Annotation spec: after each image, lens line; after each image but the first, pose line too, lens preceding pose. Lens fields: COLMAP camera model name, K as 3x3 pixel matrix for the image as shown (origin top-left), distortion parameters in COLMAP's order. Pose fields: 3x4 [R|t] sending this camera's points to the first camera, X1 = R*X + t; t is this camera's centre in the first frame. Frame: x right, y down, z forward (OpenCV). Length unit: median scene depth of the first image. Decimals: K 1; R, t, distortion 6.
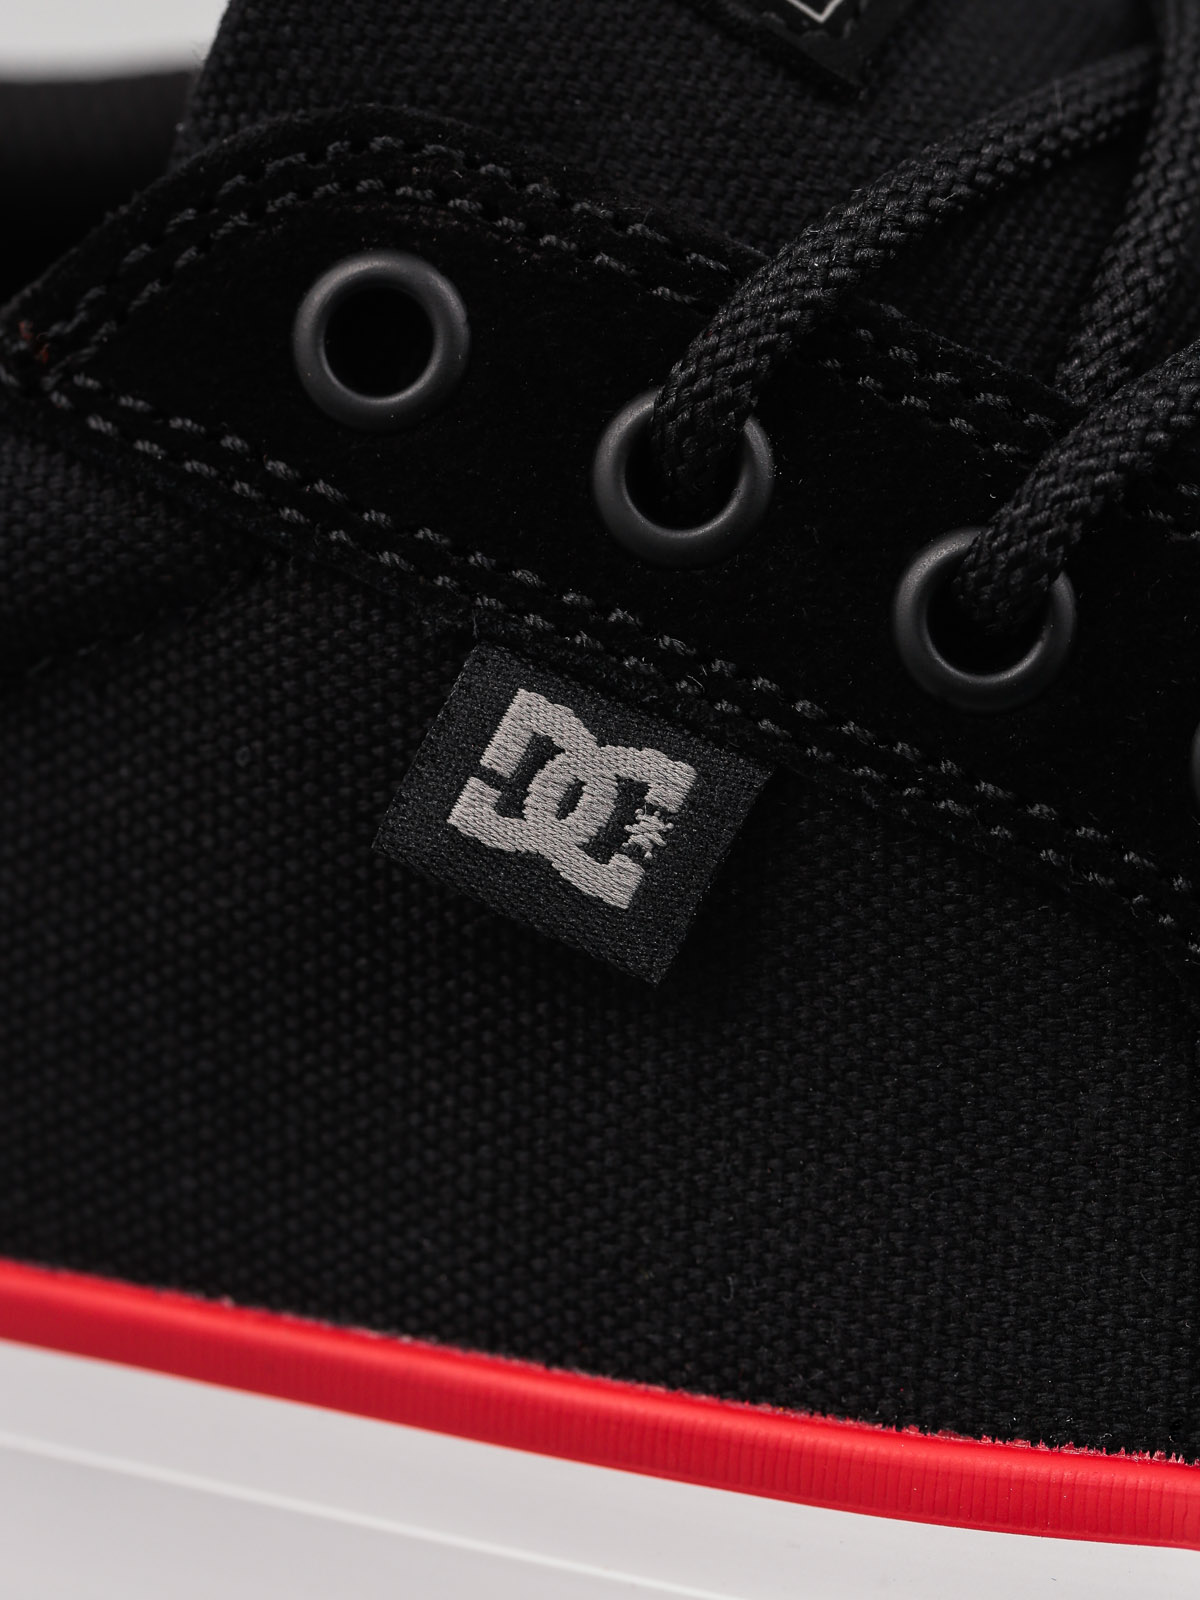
lens RADIAL K [[5511.8, 0, 600.2], [0, 5511.8, 799.7], [0, 0, 1]] dist [-0.459964, 0.000000]
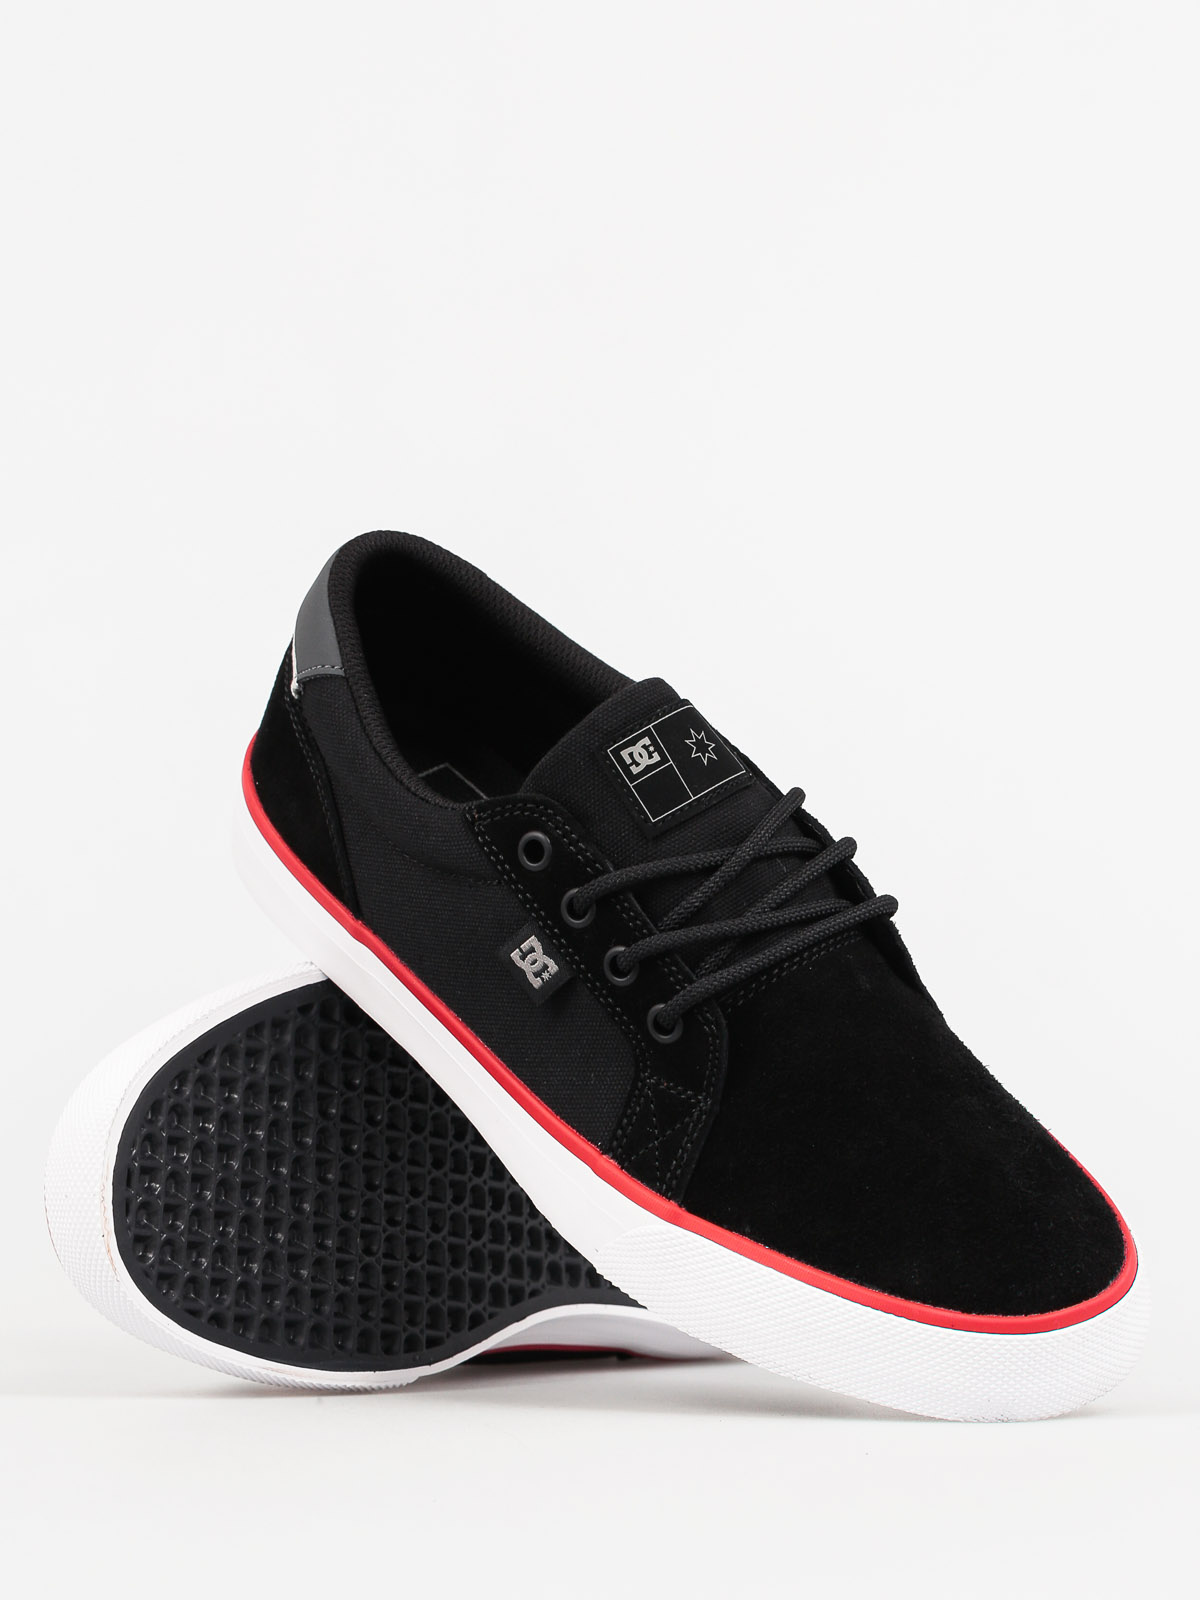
lens RADIAL K [[5511.8, 0, 600.0], [0, 5511.8, 799.9], [0, 0, 1]] dist [-0.459964, 0.000000]
pose [[0.852092, 0.408363, -0.327383, 1.466819], [-0.333000, 0.905554, 0.262837, -1.327316], [0.403795, -0.114943, 0.907600, -3.067264]]
